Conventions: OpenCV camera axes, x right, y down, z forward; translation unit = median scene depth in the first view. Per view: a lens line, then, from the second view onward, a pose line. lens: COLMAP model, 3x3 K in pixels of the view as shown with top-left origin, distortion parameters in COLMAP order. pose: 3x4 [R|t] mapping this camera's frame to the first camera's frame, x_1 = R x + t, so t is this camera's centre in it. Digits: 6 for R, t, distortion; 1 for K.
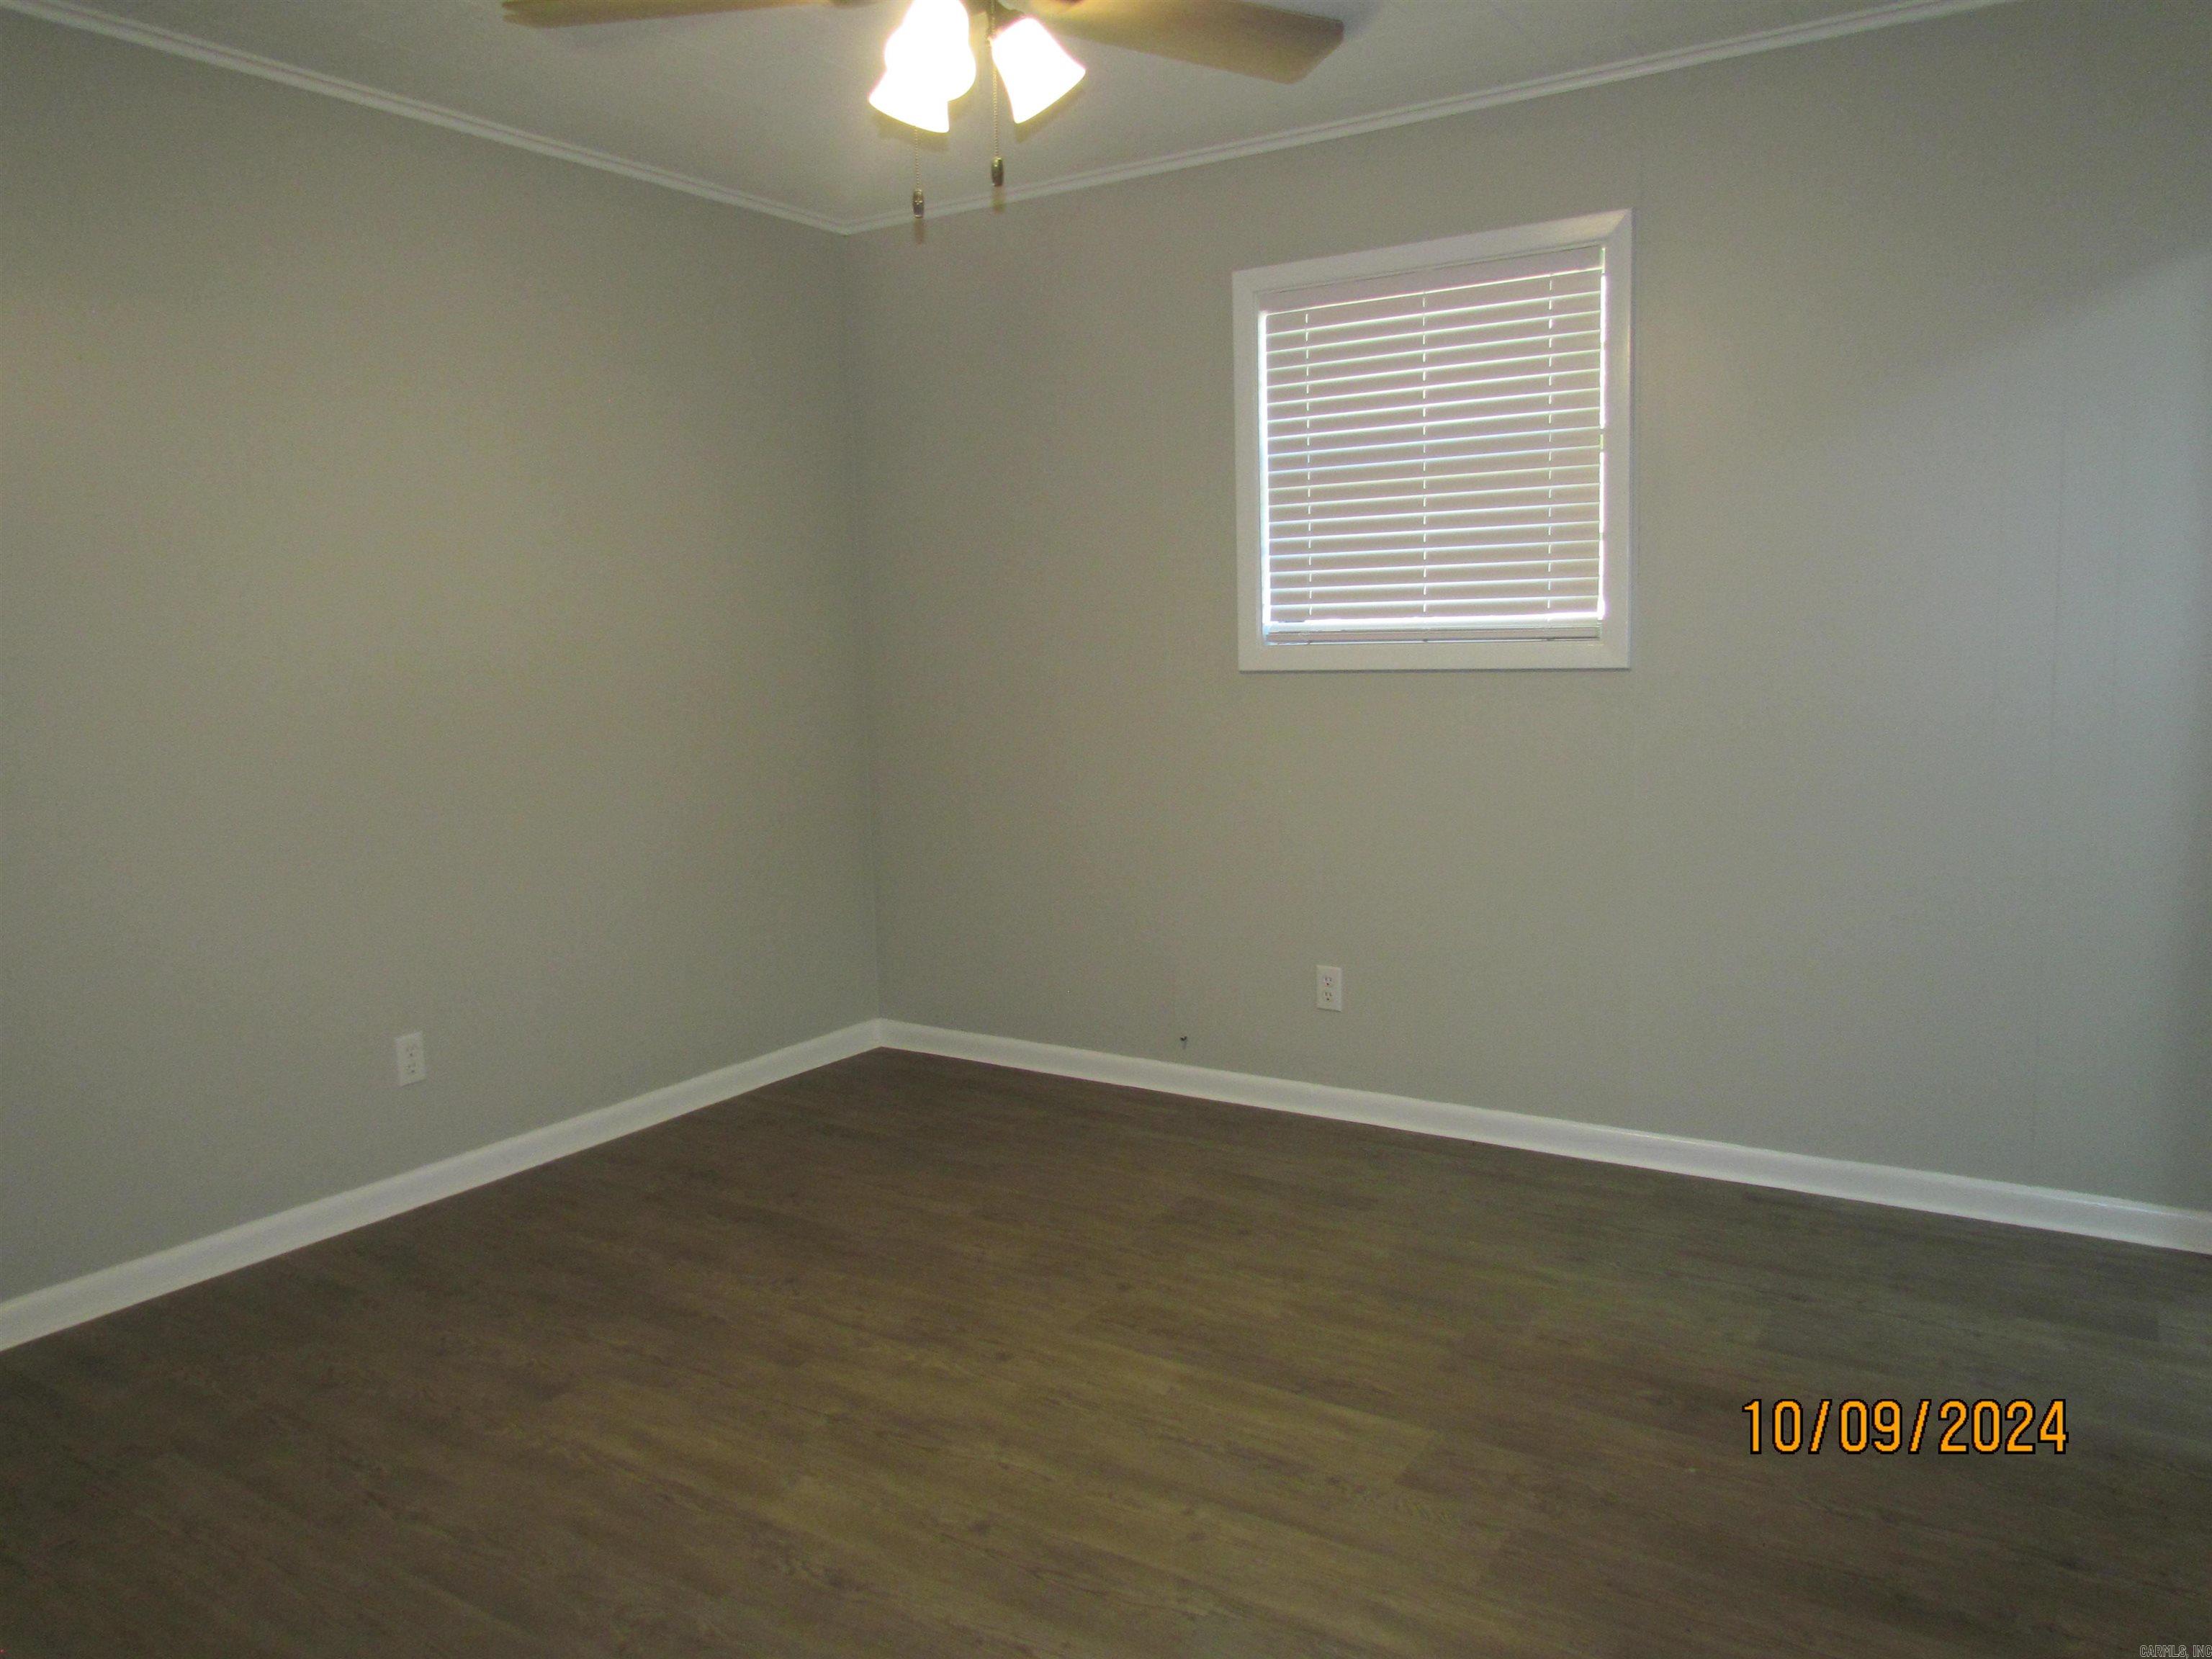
lens RADIAL K [[1574.7, 0, 1111.5], [0, 1574.7, 815.8], [0, 0, 1]] dist [-0.038471, 0.020471]
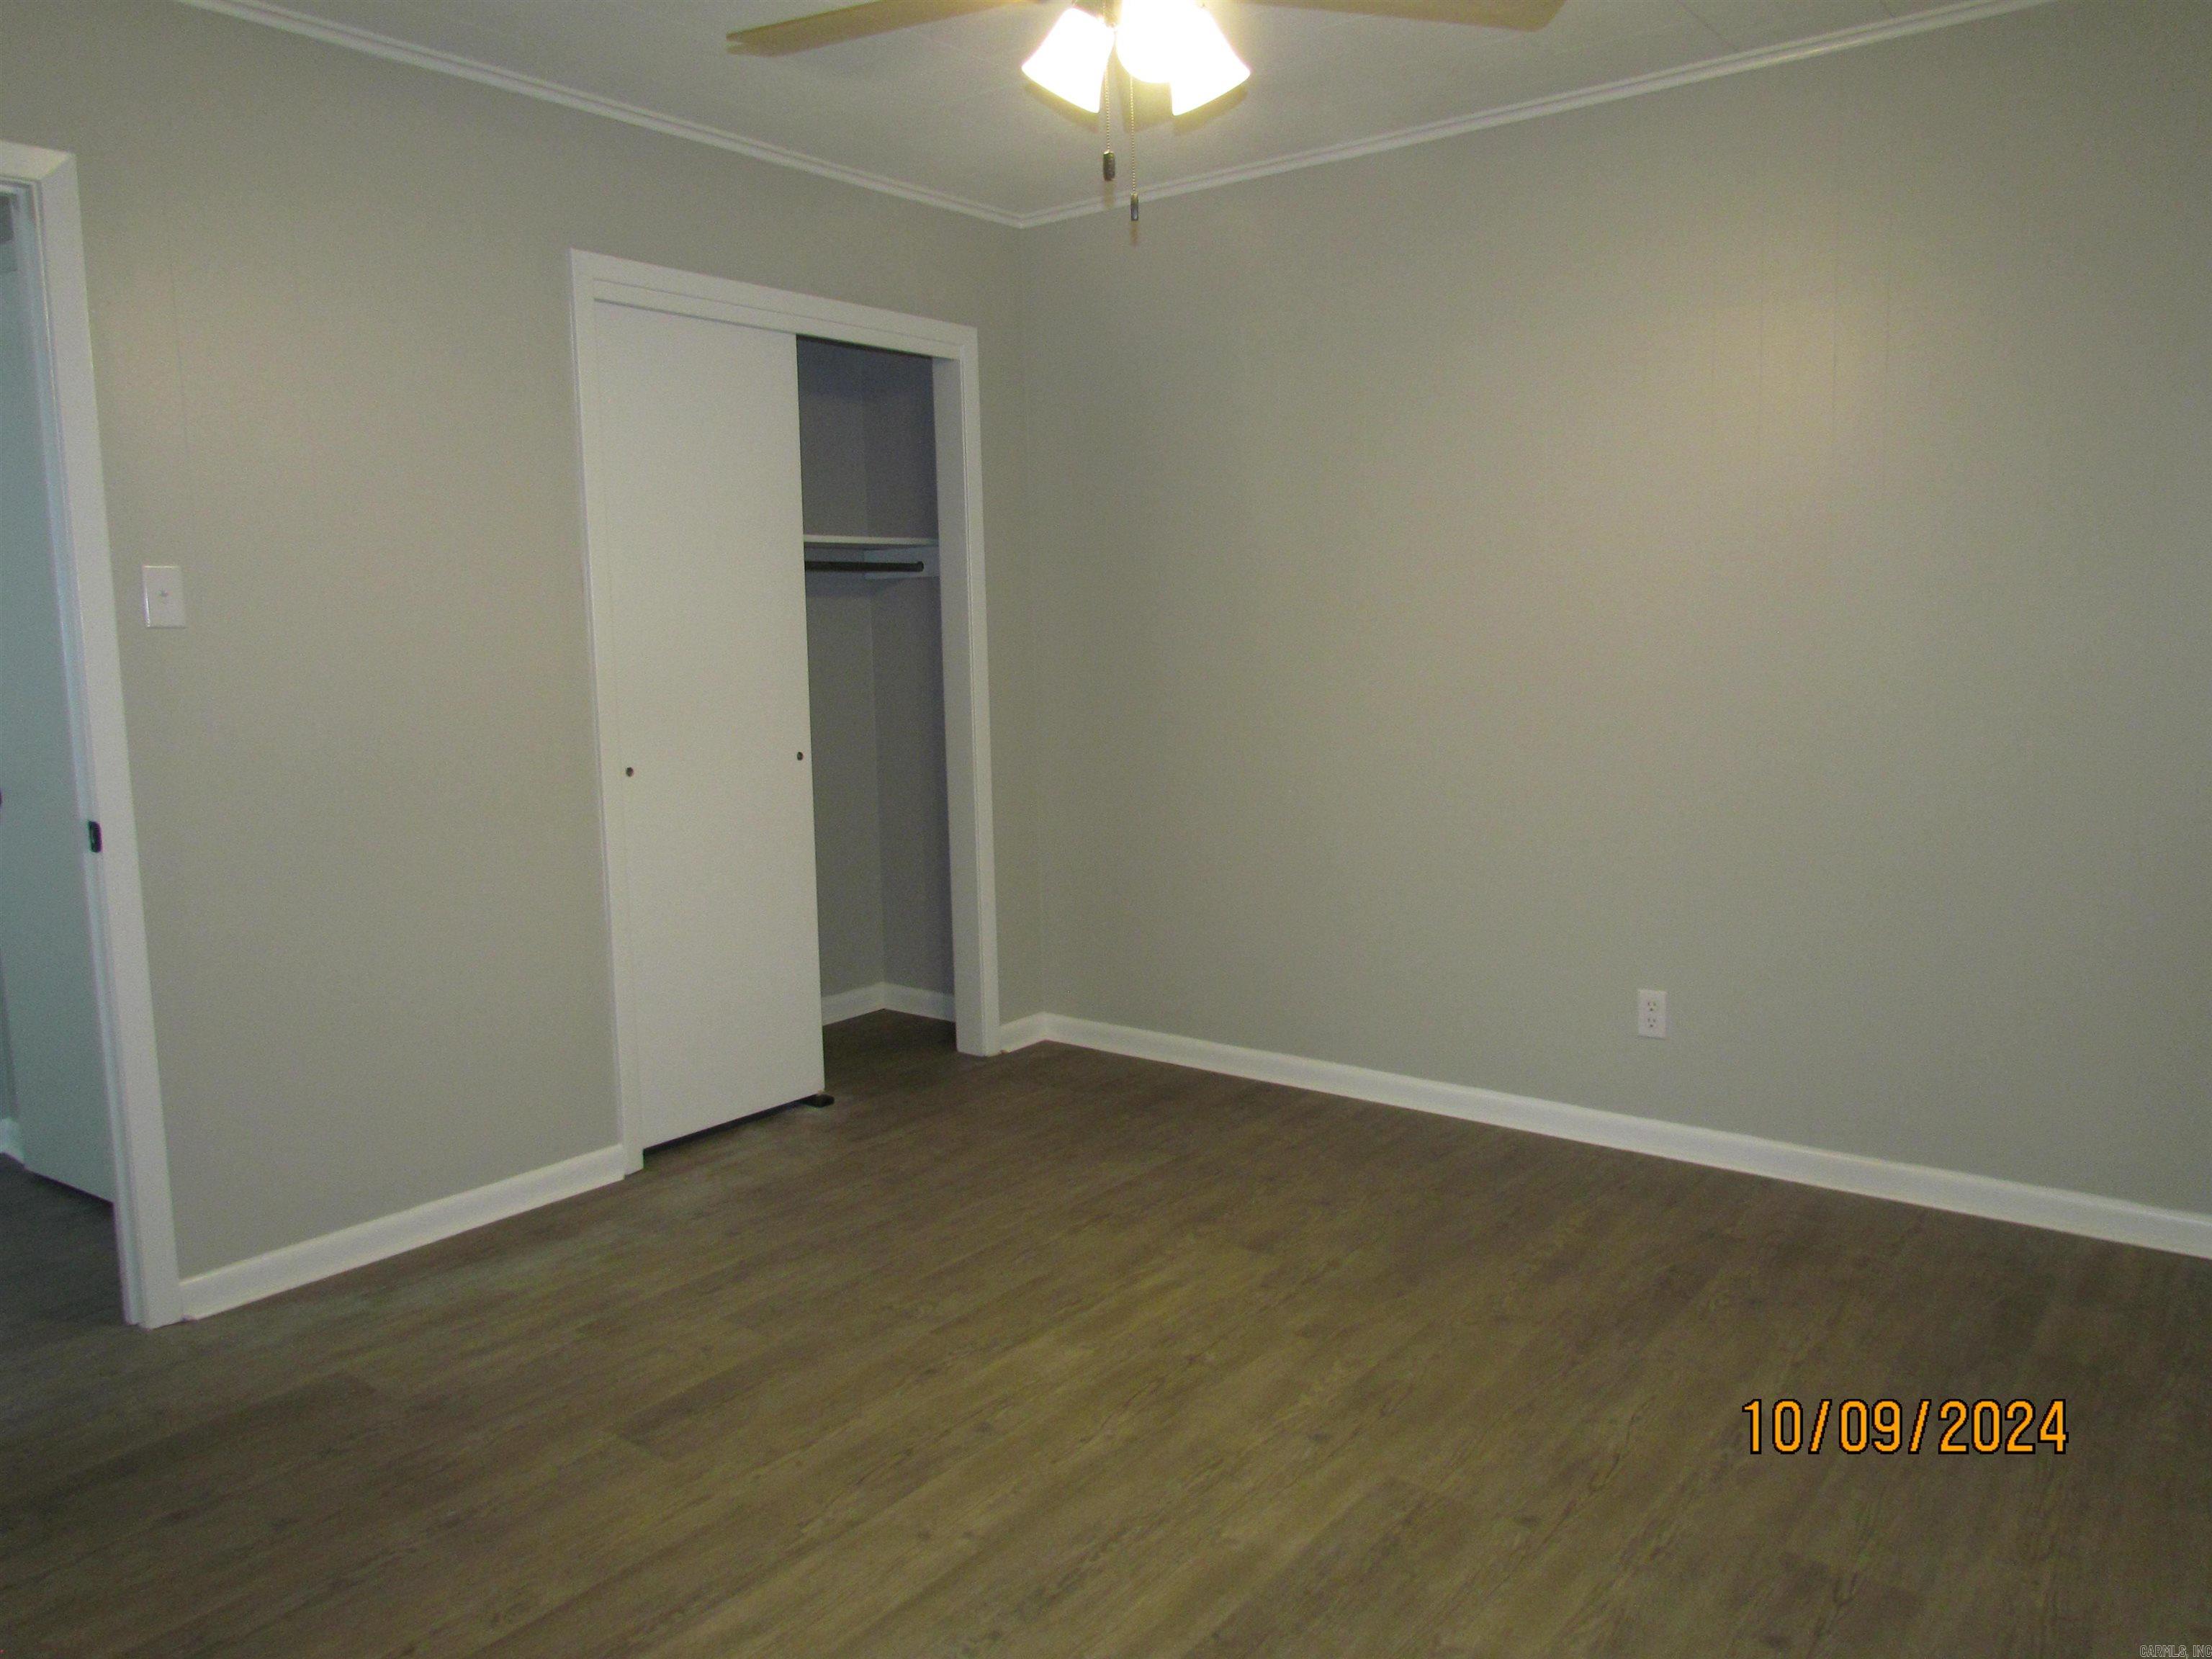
lens RADIAL K [[1574.7, 0, 1112.3], [0, 1574.7, 826.4], [0, 0, 1]] dist [-0.038471, 0.020471]
pose [[-0.093392, 0.153634, -0.983704, 0.778737], [-0.097248, 0.981891, 0.162584, -0.134092], [0.990869, 0.110847, -0.076760, 0.923294]]
